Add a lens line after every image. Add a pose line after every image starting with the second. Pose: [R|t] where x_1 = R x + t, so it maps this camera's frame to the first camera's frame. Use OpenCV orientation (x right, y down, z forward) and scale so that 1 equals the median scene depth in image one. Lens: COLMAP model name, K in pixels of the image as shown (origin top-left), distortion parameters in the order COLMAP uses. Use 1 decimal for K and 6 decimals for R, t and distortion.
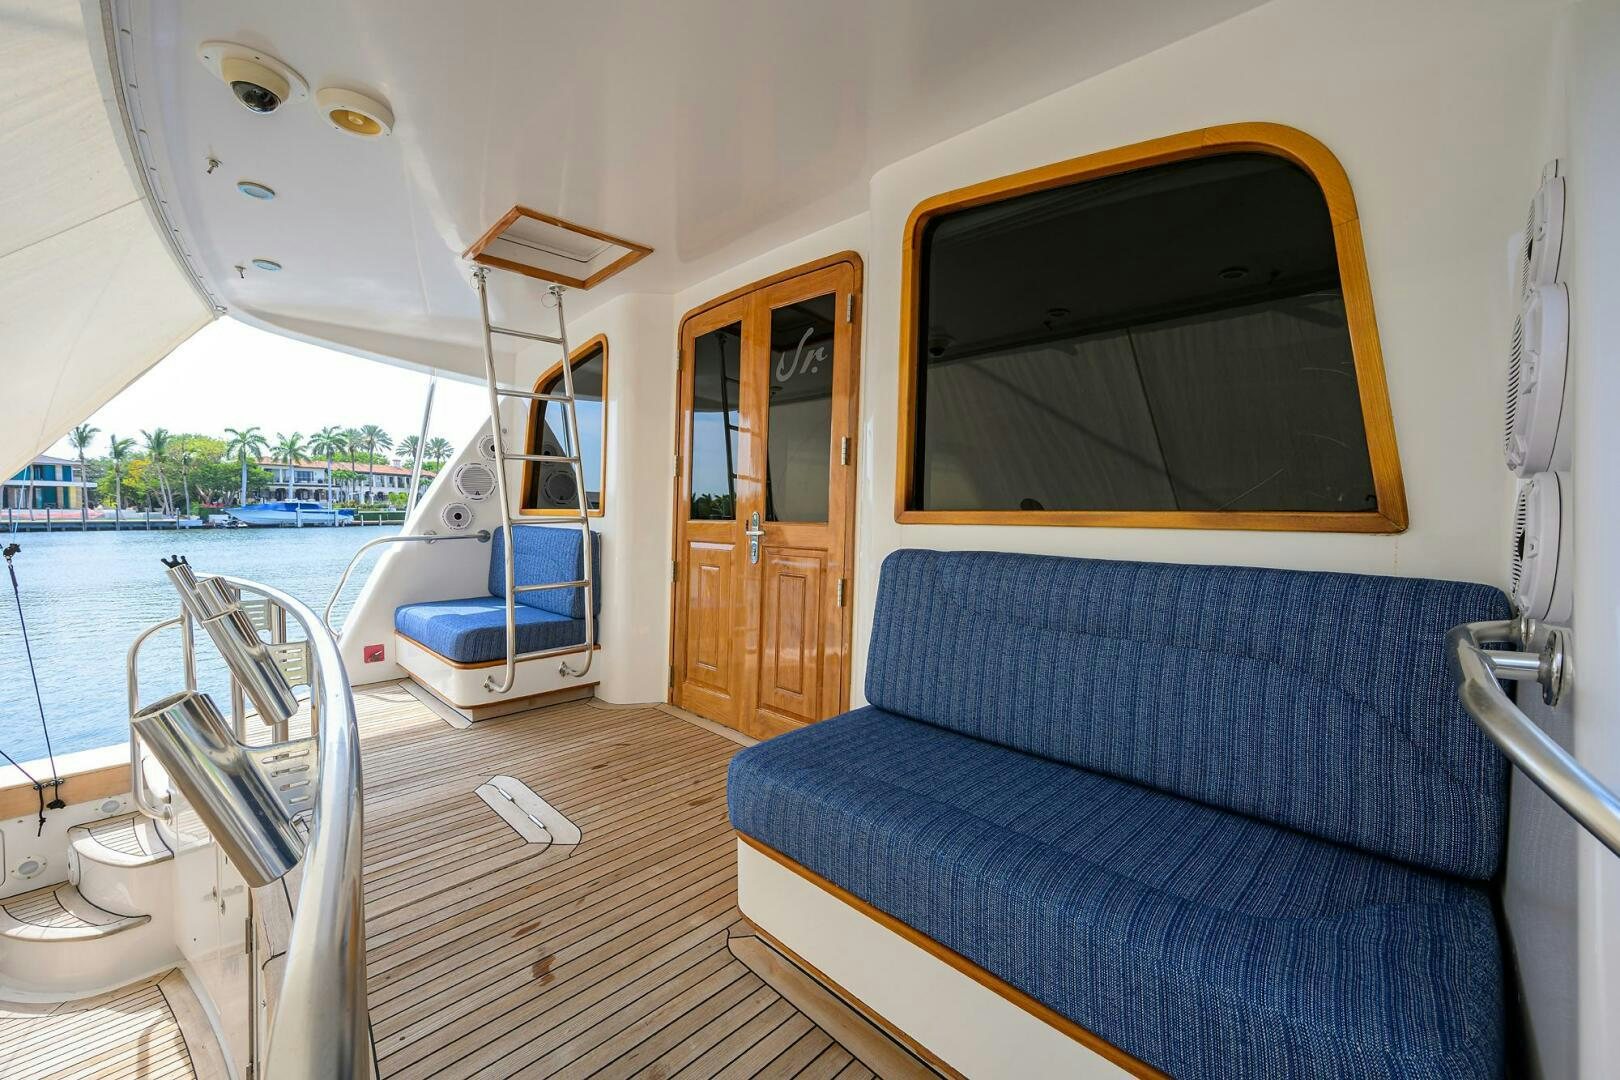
lens RADIAL K [[632.9, 0, 810.0], [0, 632.9, 540.0], [0, 0, 1]] dist [-0.013568, 0.000018]
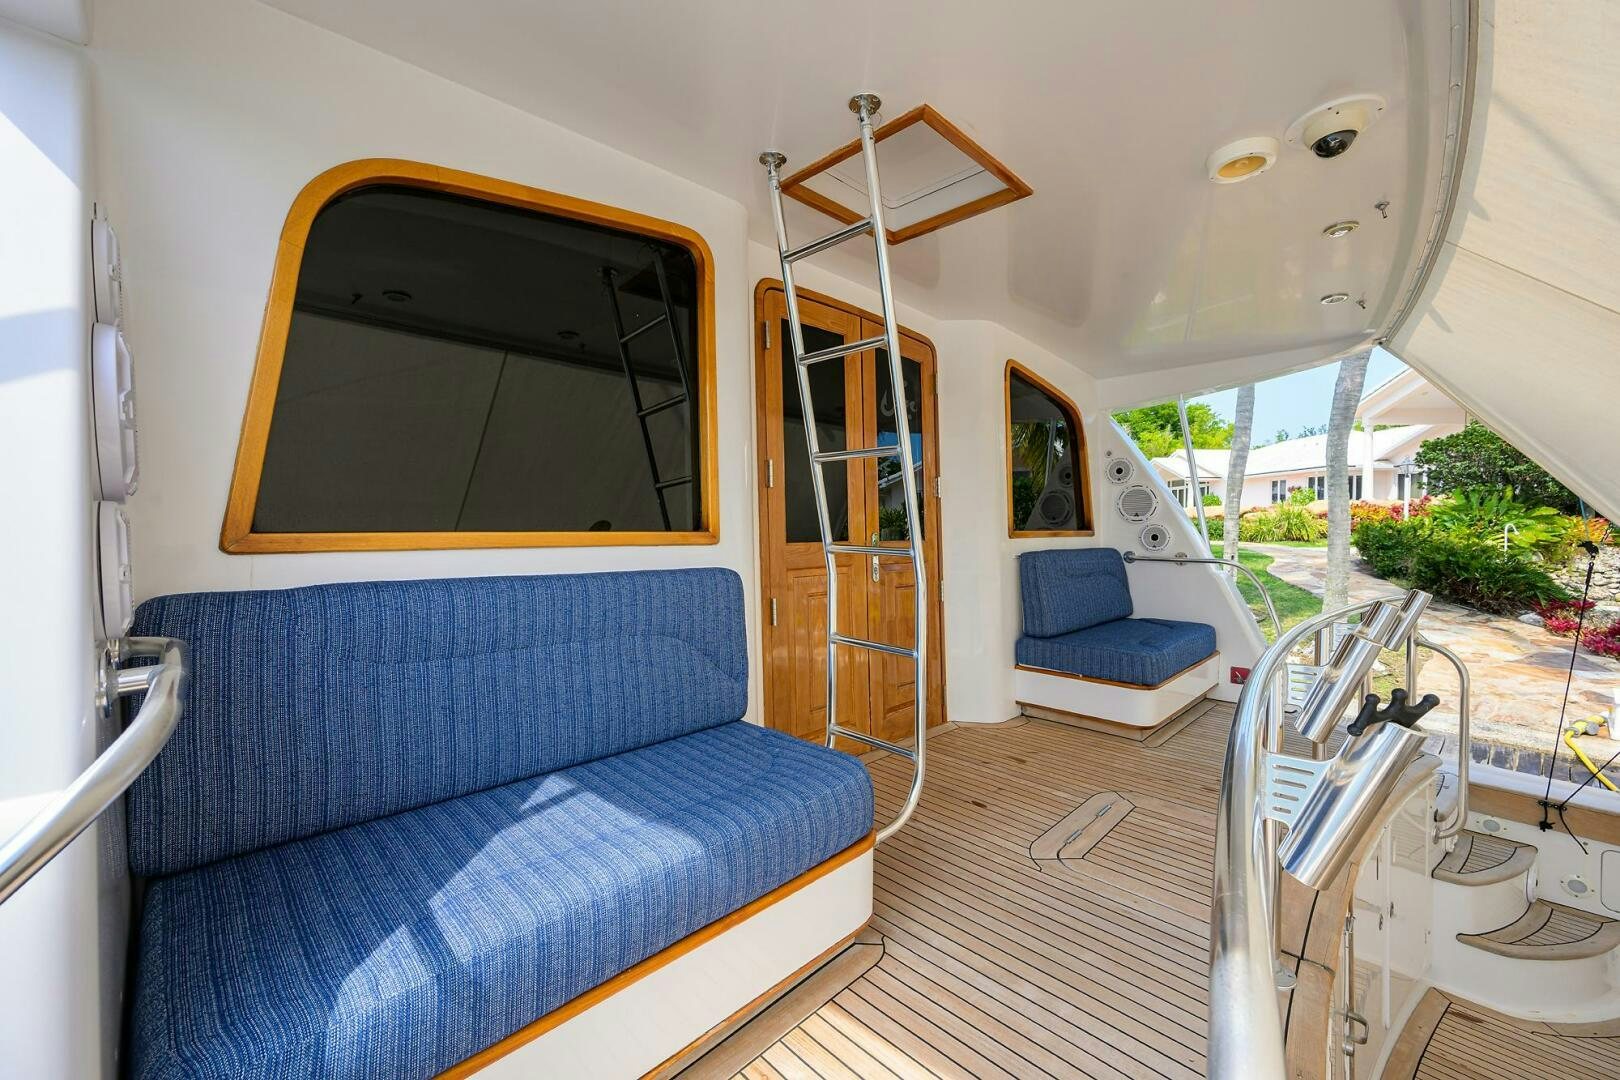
lens RADIAL K [[648.3, 0, 810.0], [0, 648.3, 540.0], [0, 0, 1]] dist [0.000175, -0.000108]
pose [[-0.010686, -0.016943, 0.999799, -1.200991], [0.049423, 0.998625, 0.017451, -0.057415], [-0.998721, 0.049600, -0.009834, 1.157056]]
